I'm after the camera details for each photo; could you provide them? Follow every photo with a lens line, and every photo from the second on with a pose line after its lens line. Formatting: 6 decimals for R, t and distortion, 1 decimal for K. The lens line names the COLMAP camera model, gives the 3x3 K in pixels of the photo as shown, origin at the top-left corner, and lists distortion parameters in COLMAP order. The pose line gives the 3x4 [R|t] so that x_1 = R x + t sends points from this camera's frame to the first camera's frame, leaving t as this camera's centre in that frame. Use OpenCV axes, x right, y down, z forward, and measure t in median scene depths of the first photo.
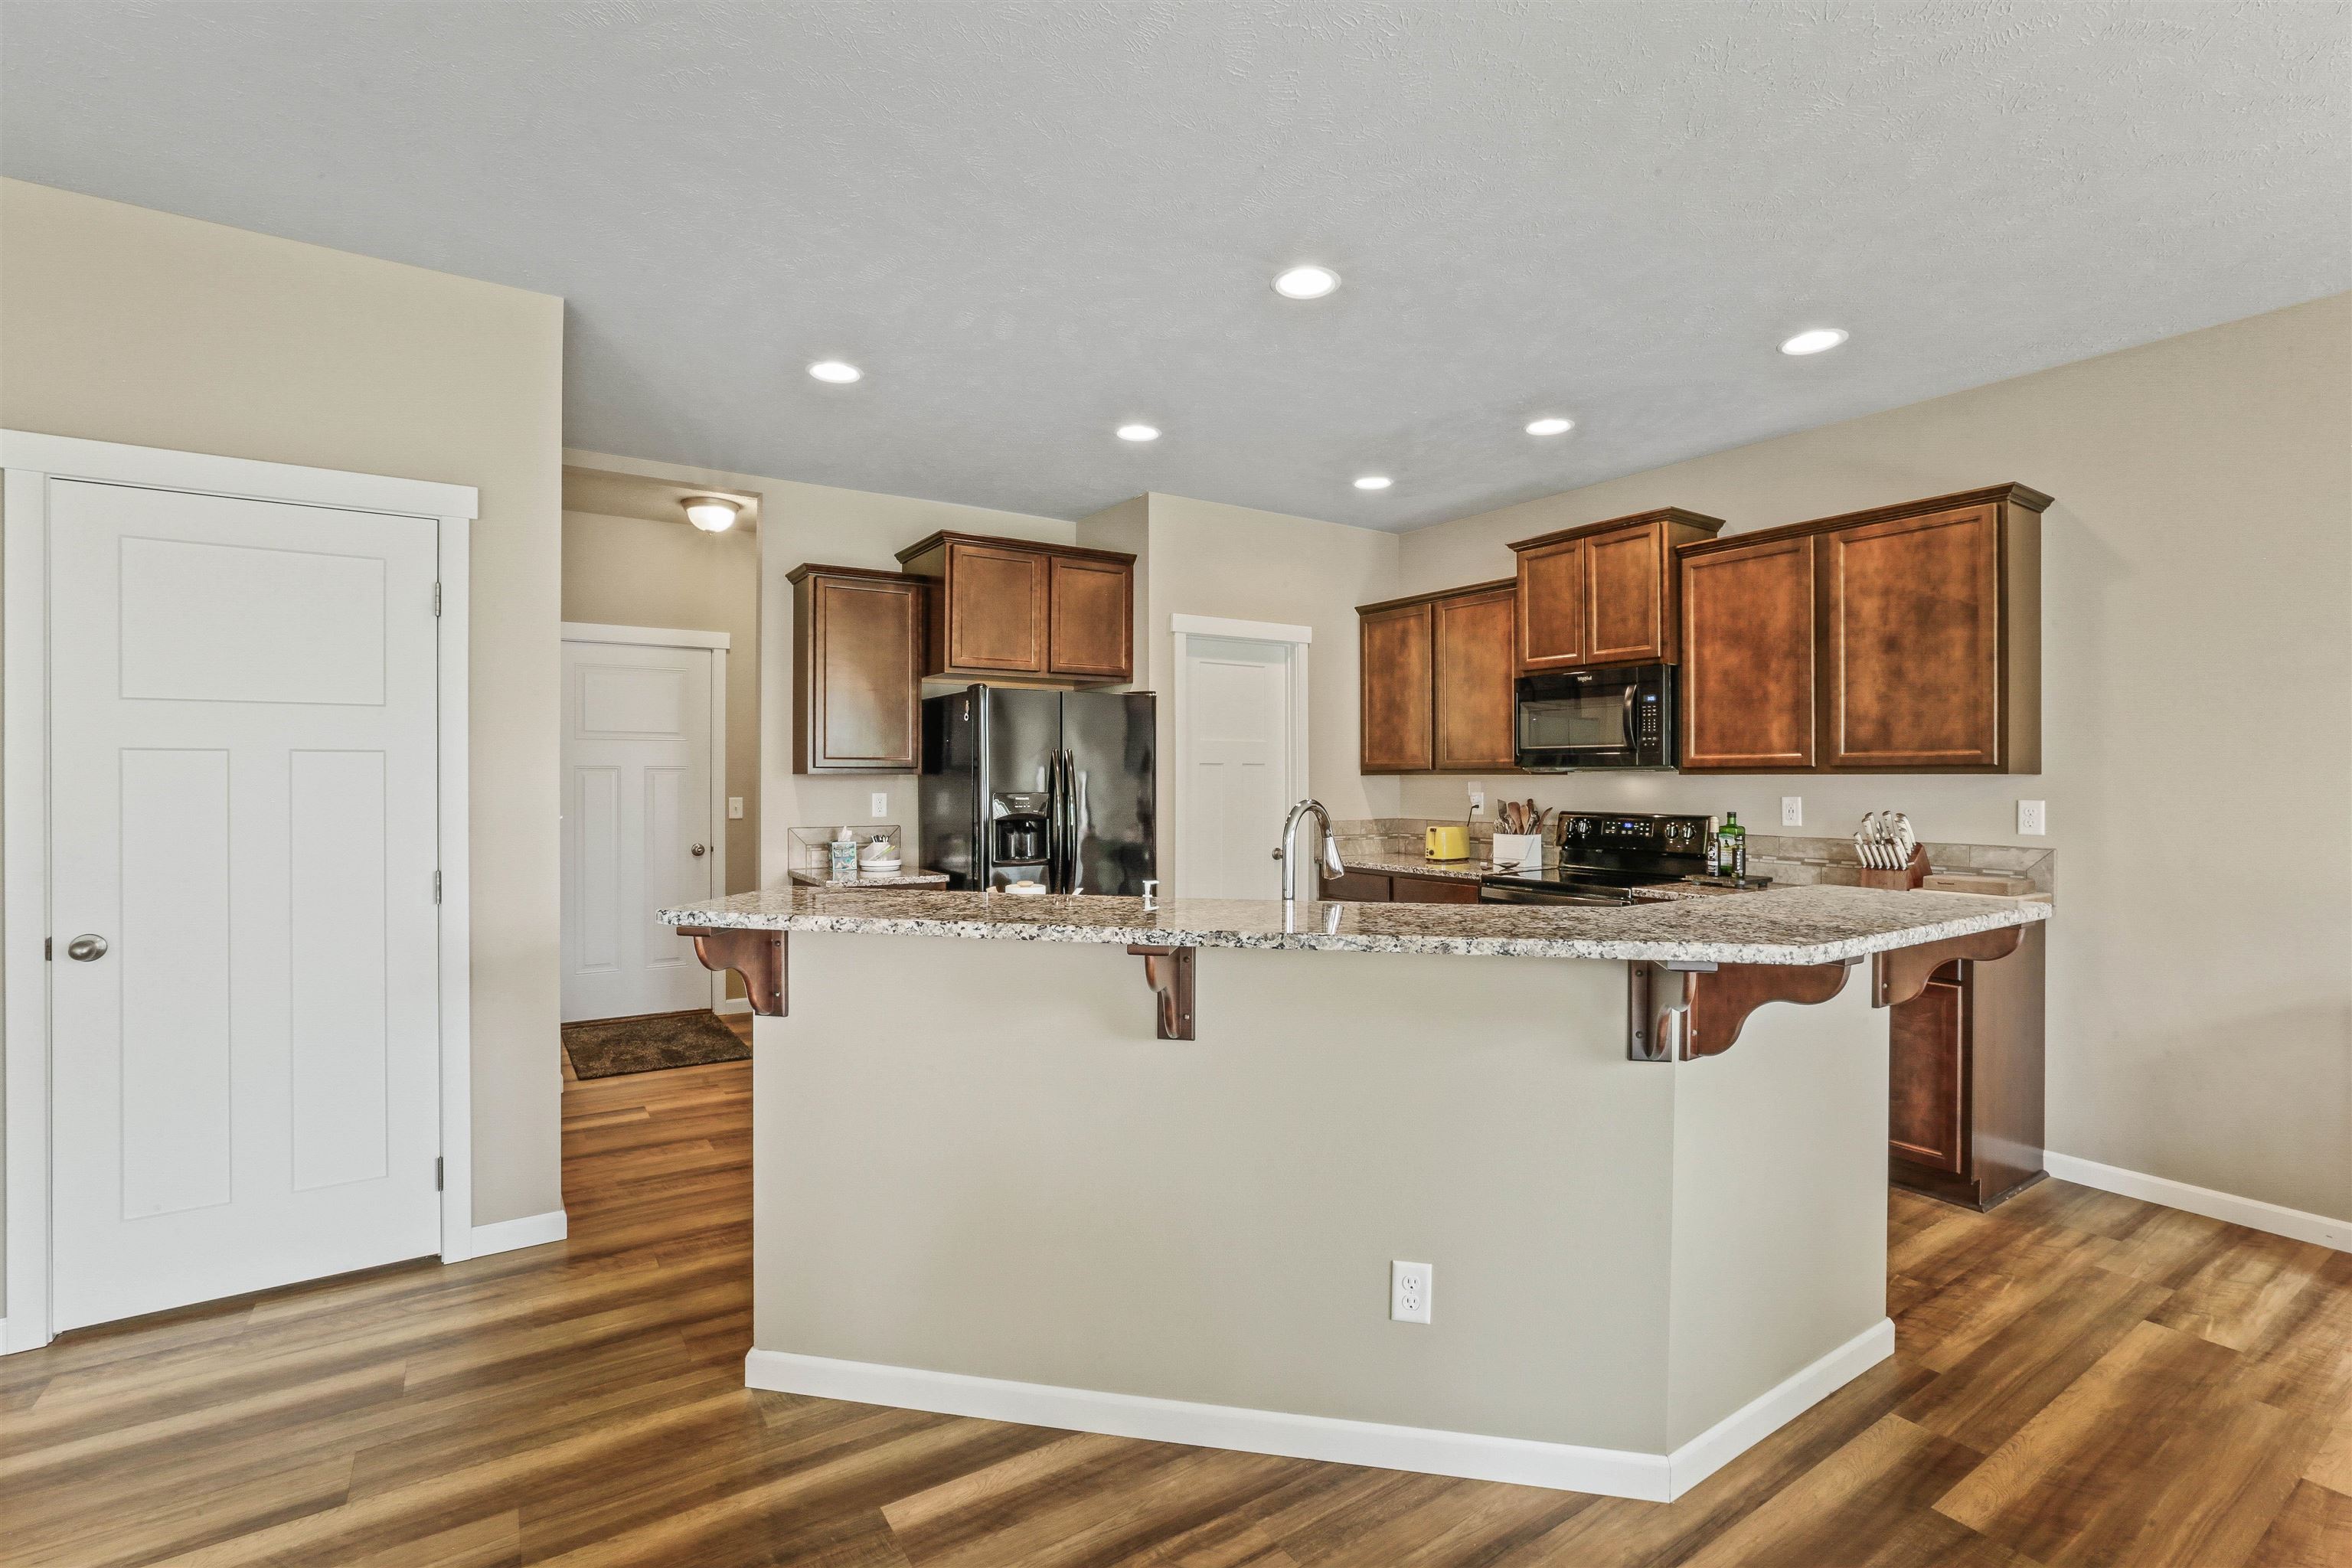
lens RADIAL K [[1082.4, 0, 1160.2], [0, 1082.4, 774.0], [0, 0, 1]] dist [-0.016838, 0.007191]
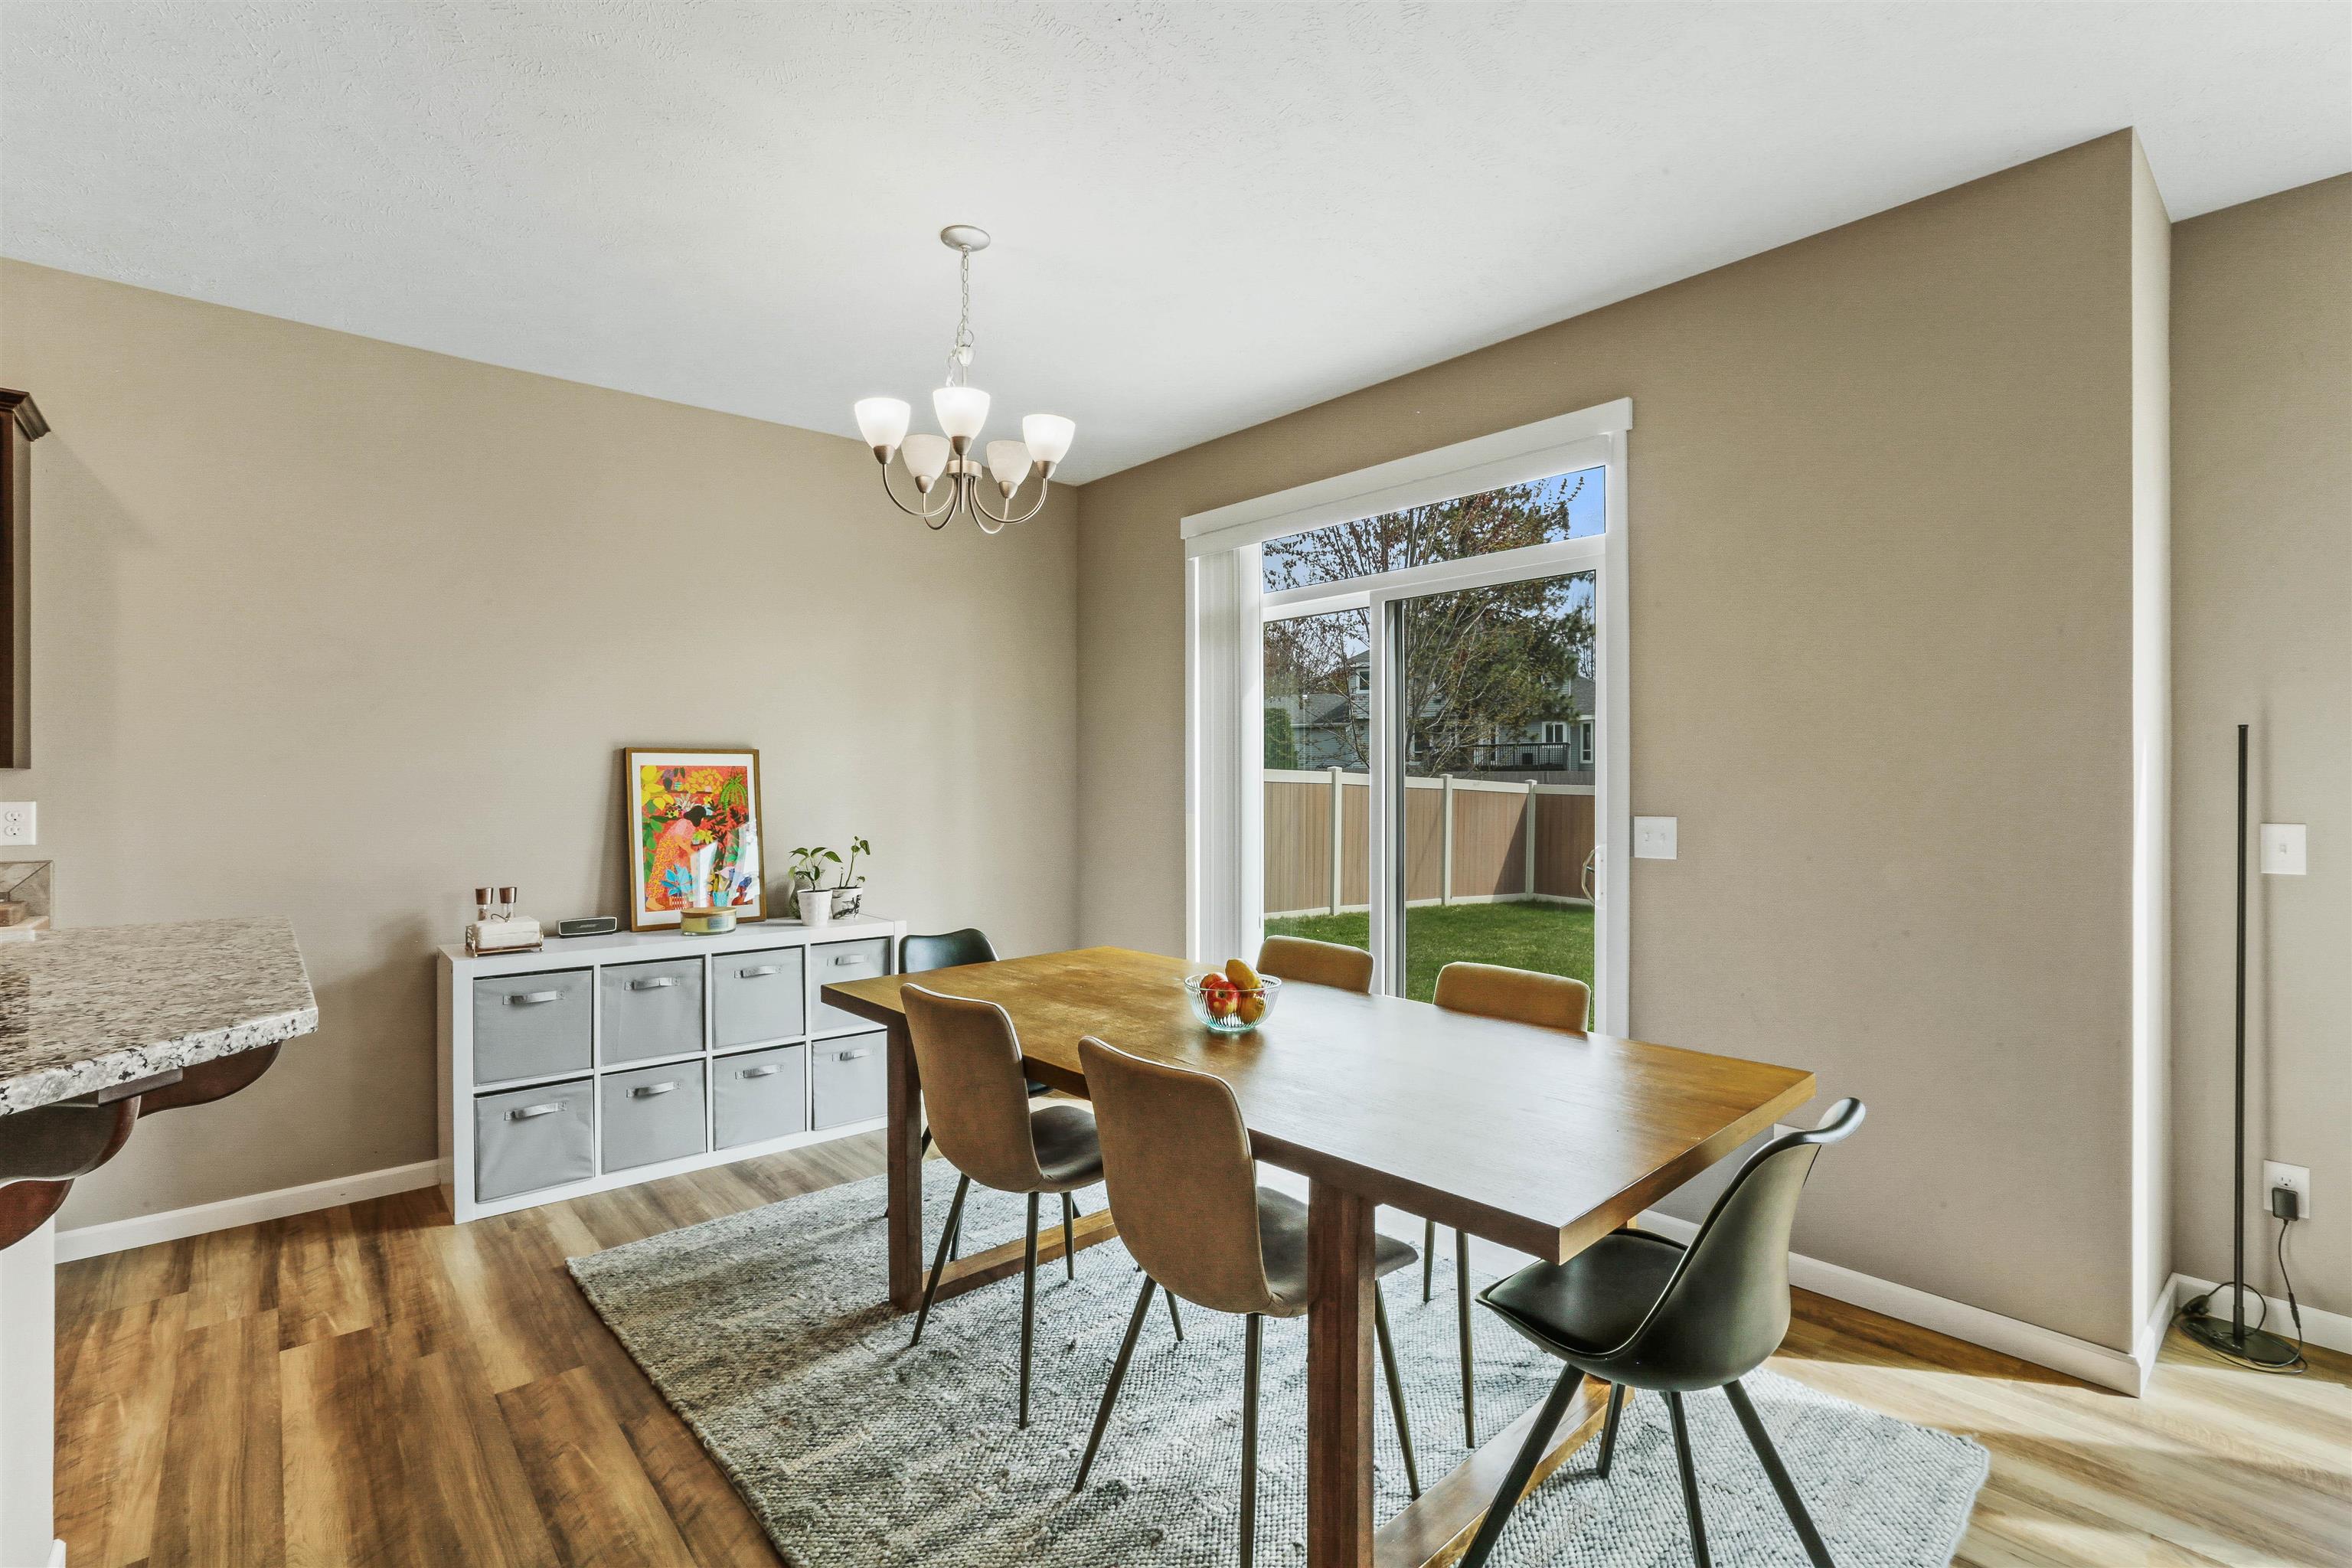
lens RADIAL K [[1082.4, 0, 1157.2], [0, 1082.4, 769.6], [0, 0, 1]] dist [-0.016838, 0.007191]
pose [[-0.150043, 0.002492, 0.988676, -0.081194], [-0.005050, 0.999982, -0.003286, -0.000815], [-0.988667, -0.005486, -0.150027, 0.246058]]
